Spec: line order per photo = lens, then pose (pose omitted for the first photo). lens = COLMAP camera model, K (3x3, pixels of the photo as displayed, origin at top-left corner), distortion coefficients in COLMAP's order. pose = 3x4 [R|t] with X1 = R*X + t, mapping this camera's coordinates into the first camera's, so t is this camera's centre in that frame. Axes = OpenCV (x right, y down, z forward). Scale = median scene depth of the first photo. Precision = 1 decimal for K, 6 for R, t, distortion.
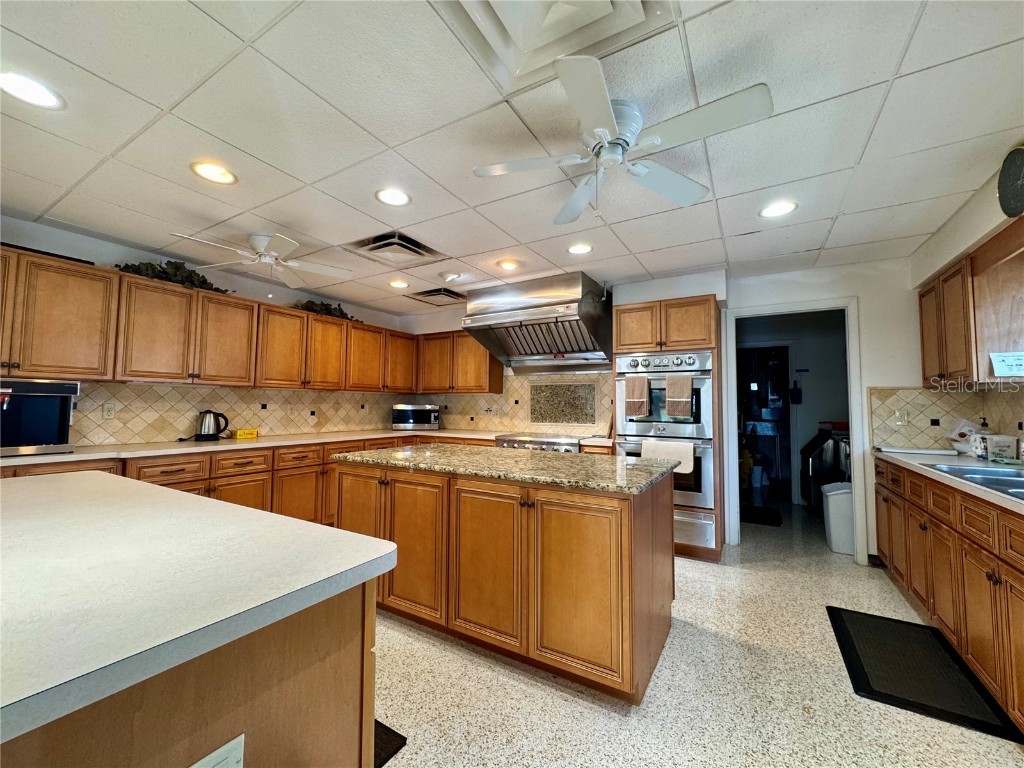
lens RADIAL K [[411.7, 0, 512.0], [0, 411.7, 384.0], [0, 0, 1]] dist [-0.001745, -0.000041]
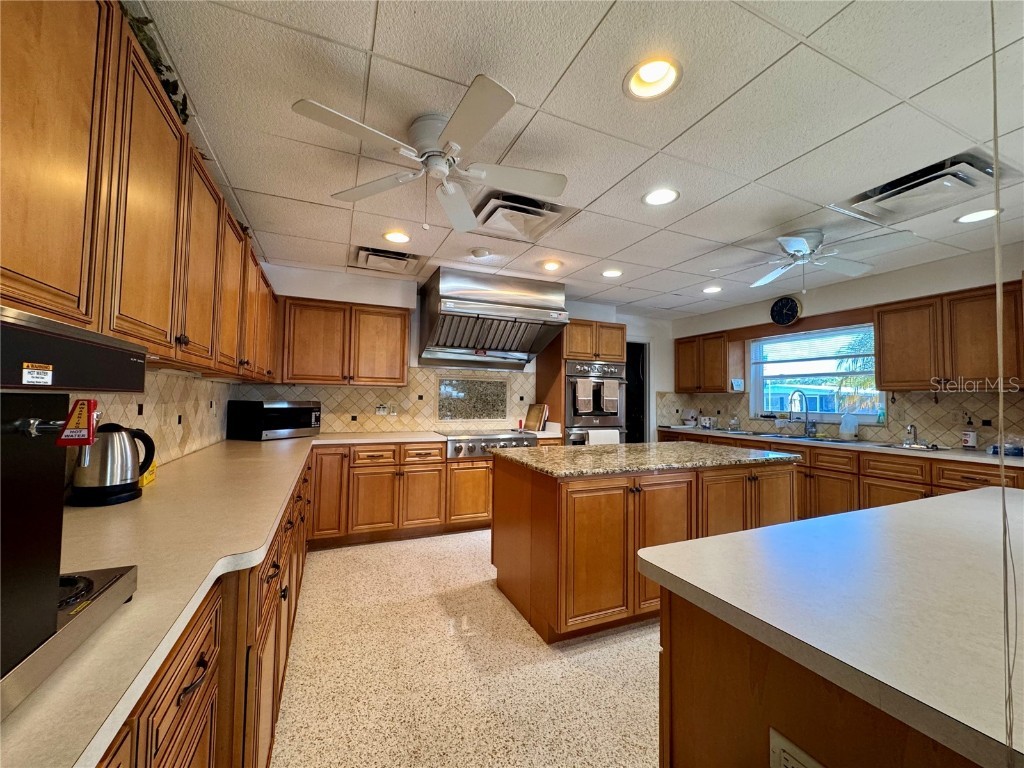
lens RADIAL K [[411.7, 0, 512.0], [0, 411.7, 384.0], [0, 0, 1]] dist [-0.001745, -0.000041]
pose [[0.580741, 0.028646, 0.813584, -0.669009], [-0.051303, 0.998682, 0.001457, 0.004099], [-0.812470, -0.042585, 0.581445, 0.366682]]
